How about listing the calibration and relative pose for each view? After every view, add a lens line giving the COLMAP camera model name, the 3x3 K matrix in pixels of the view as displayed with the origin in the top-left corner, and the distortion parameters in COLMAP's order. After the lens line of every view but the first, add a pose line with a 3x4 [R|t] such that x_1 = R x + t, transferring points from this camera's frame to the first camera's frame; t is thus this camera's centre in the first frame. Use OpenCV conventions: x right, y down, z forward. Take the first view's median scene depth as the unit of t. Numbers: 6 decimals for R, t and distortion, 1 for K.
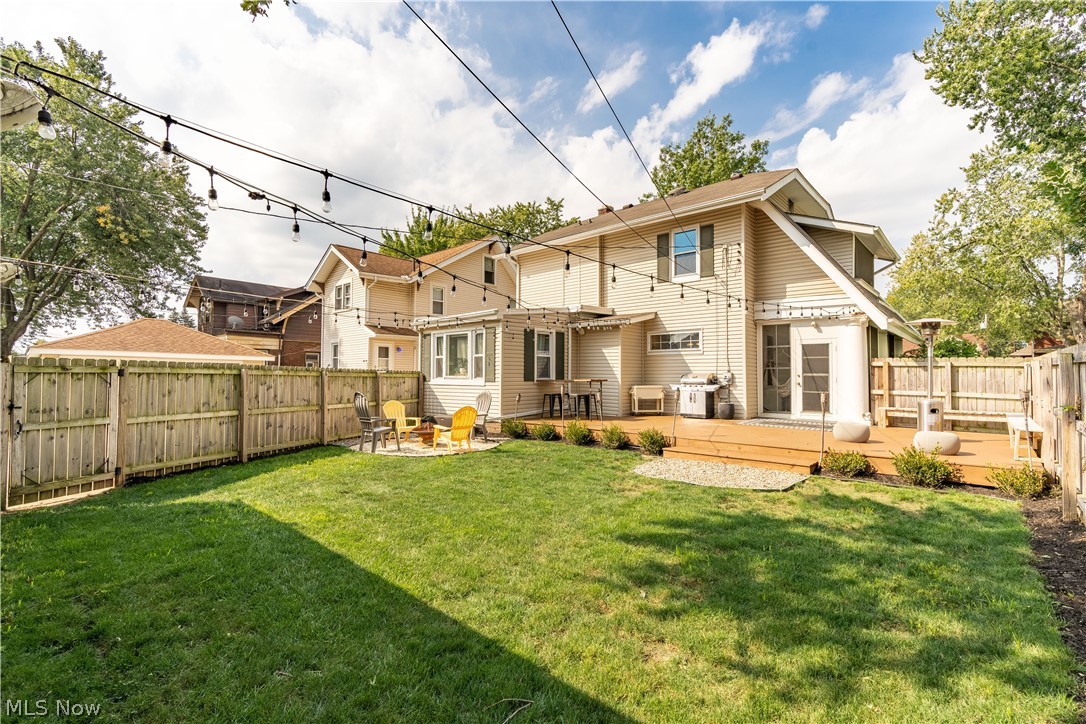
lens RADIAL K [[491.1, 0, 541.4], [0, 491.1, 360.9], [0, 0, 1]] dist [-0.010694, 0.003721]
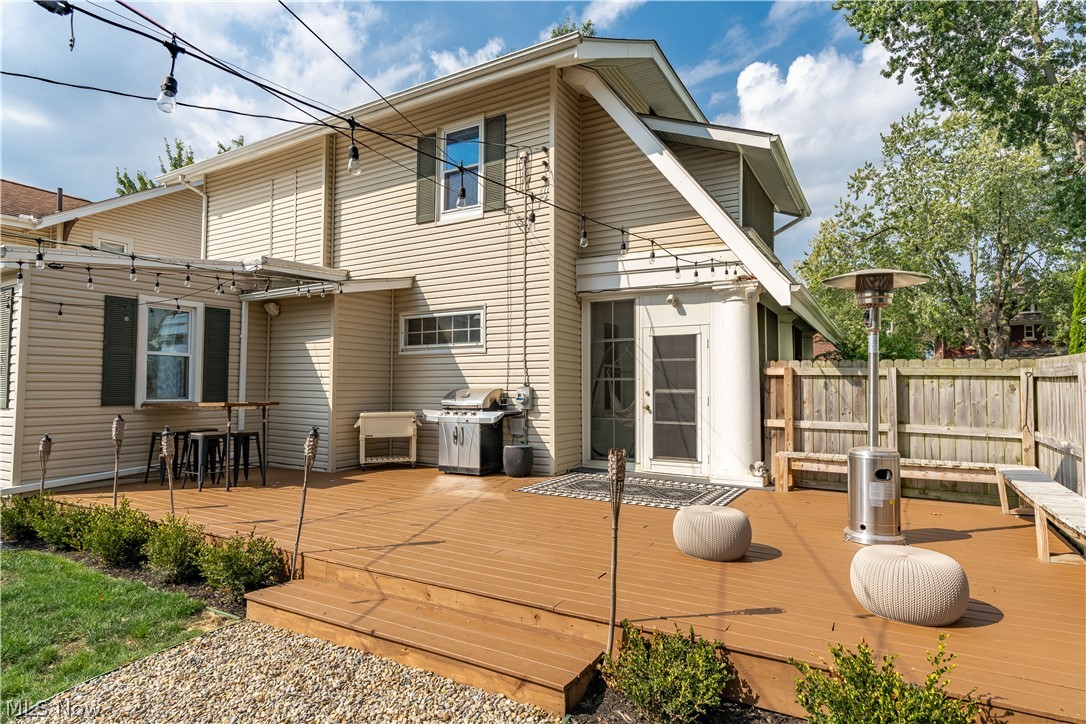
lens RADIAL K [[581.8, 0, 542.7], [0, 581.8, 364.0], [0, 0, 1]] dist [-0.004133, -0.000184]
pose [[0.978982, 0.006703, 0.203836, 0.258426], [-0.004234, 0.999912, -0.012544, 0.005844], [-0.203902, 0.011417, 0.978925, 0.358265]]
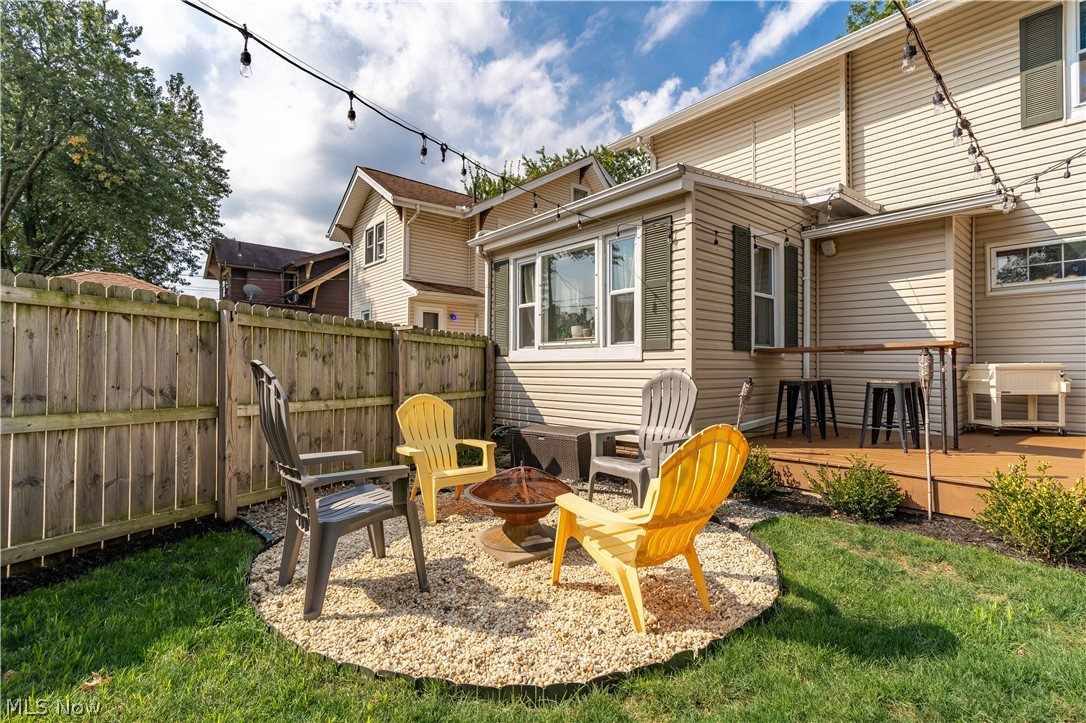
lens RADIAL K [[491.1, 0, 542.0], [0, 491.1, 363.8], [0, 0, 1]] dist [-0.010694, 0.003721]
pose [[0.992925, -0.000173, -0.118745, -0.143497], [0.002487, 0.999810, 0.019342, 0.043124], [0.118720, -0.019500, 0.992736, 0.548501]]
